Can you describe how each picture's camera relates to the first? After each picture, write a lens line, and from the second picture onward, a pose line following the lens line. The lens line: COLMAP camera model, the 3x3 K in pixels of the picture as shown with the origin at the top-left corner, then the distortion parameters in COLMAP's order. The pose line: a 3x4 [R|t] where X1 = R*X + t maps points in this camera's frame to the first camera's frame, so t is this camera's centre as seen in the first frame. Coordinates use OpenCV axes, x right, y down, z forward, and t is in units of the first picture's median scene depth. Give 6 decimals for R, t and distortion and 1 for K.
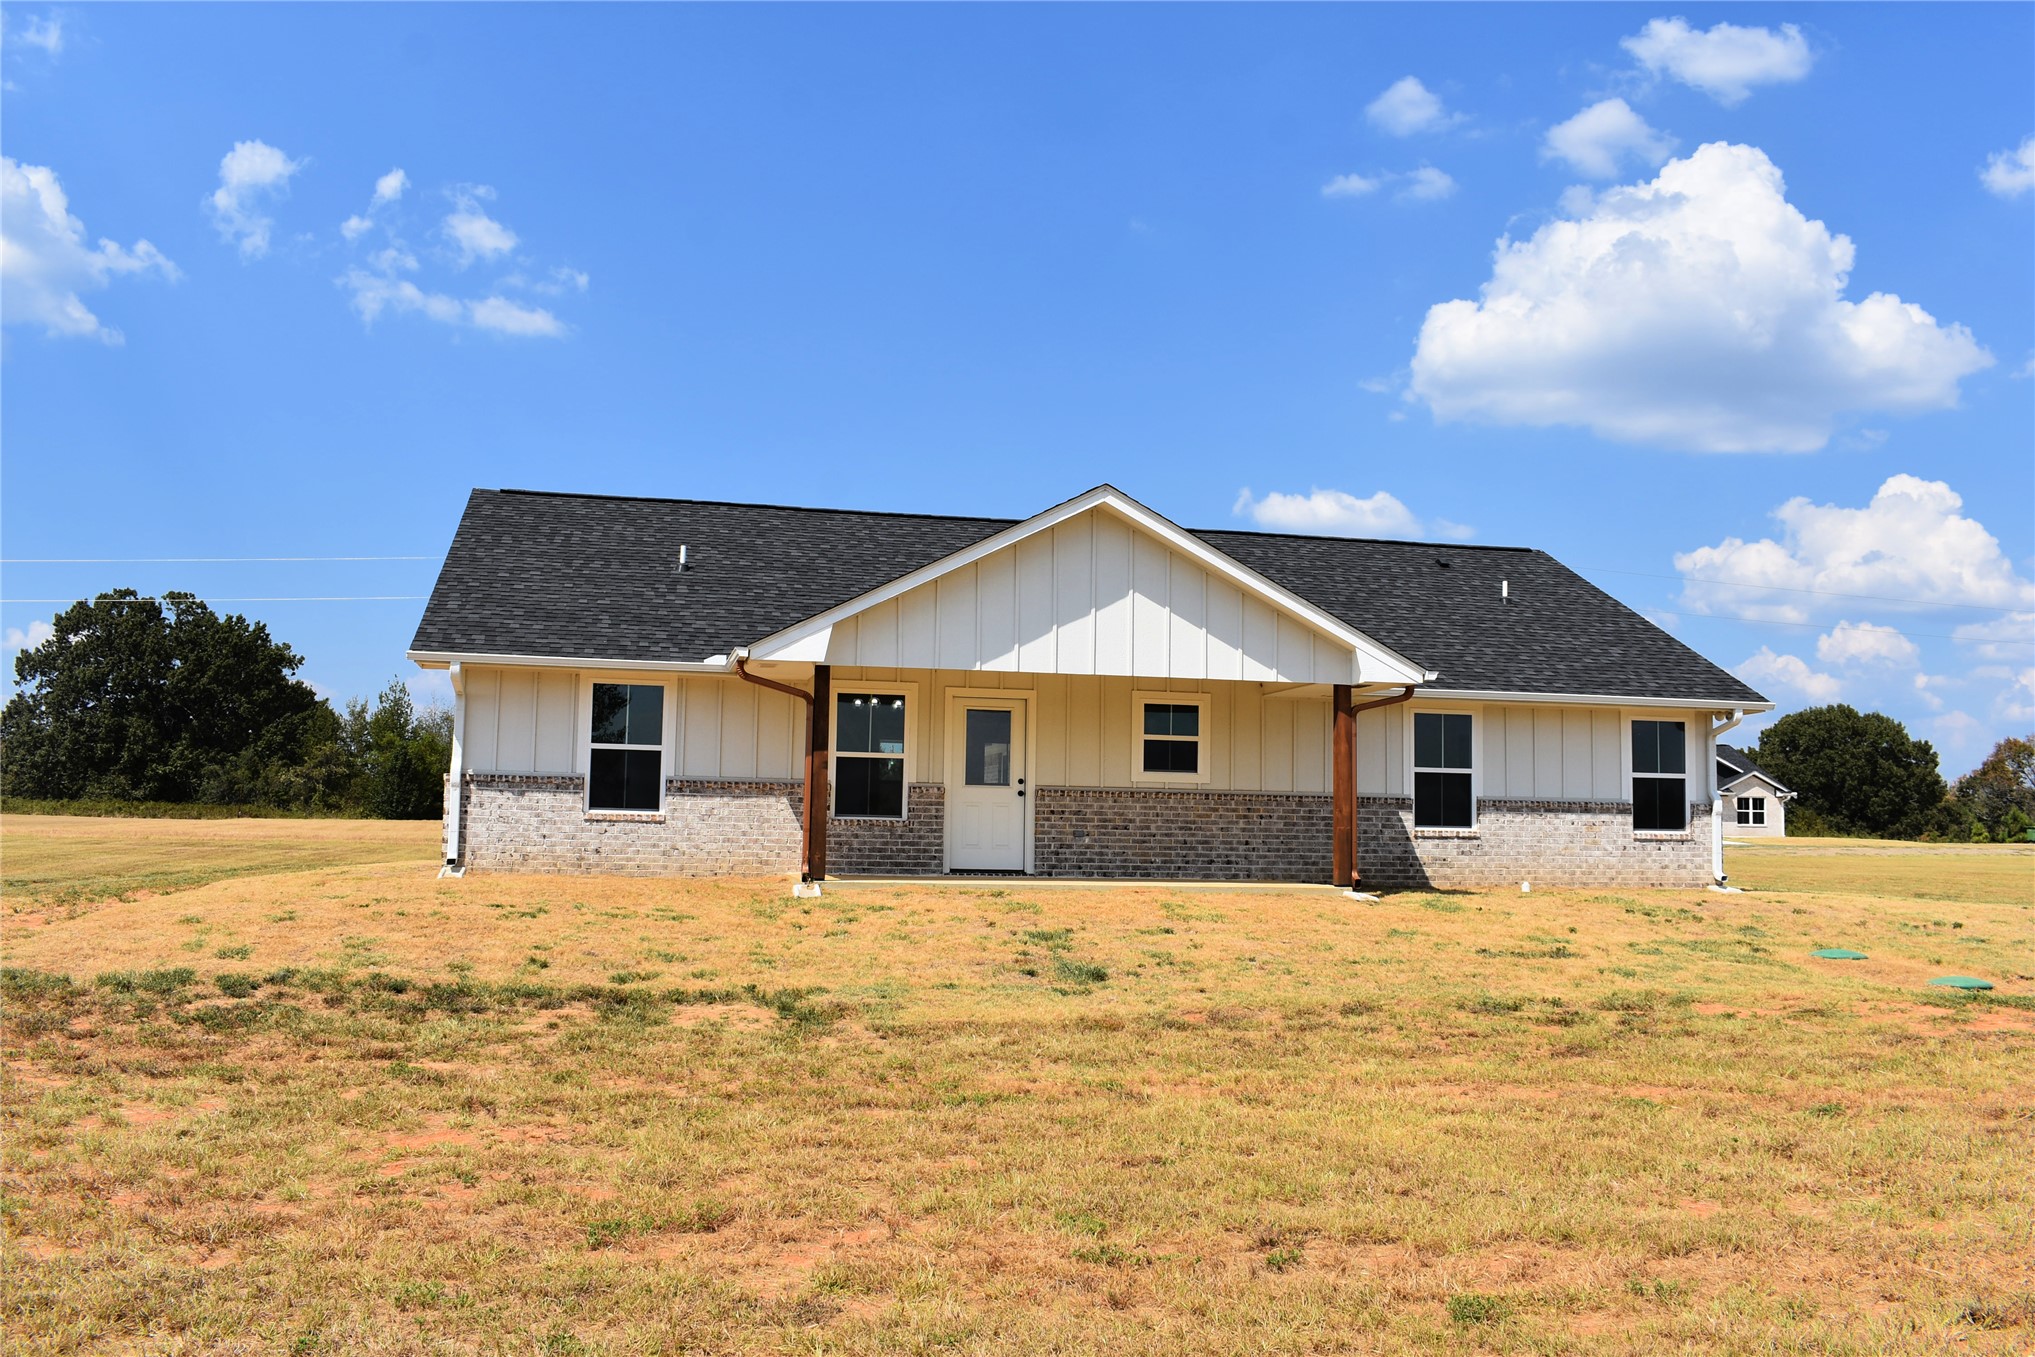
lens RADIAL K [[1725.9, 0, 1052.7], [0, 1725.9, 743.7], [0, 0, 1]] dist [-0.088060, -0.011326]
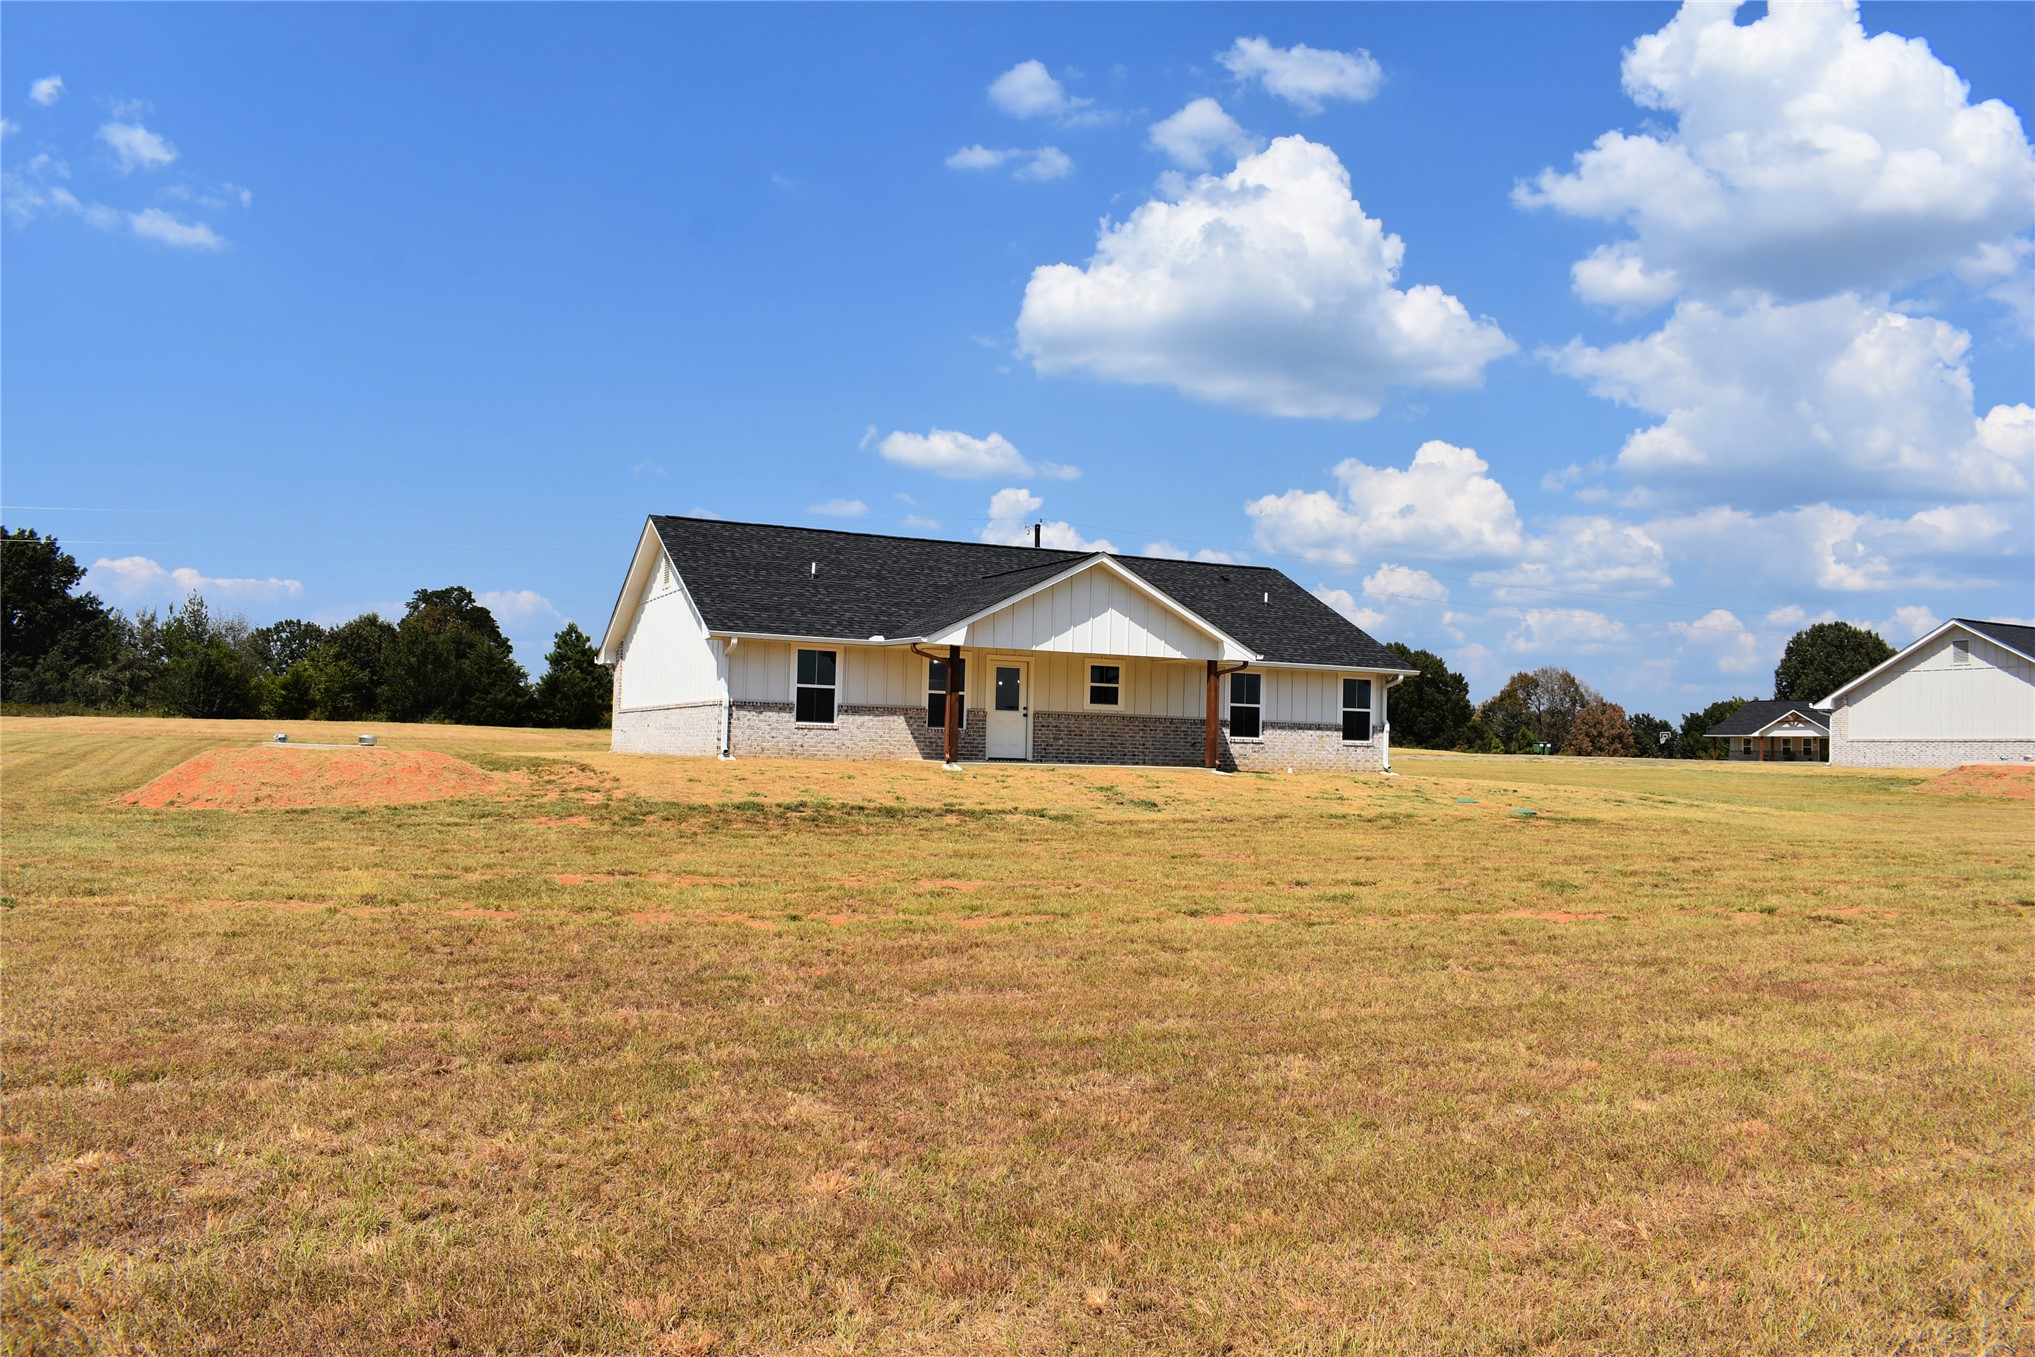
lens RADIAL K [[1592.0, 0, 1009.7], [0, 1592.0, 685.4], [0, 0, 1]] dist [-0.098747, 0.013592]
pose [[0.978022, 0.017551, 0.207760, -0.063266], [-0.021388, 0.999639, 0.016237, -0.004738], [-0.207400, -0.020324, 0.978045, -0.100003]]
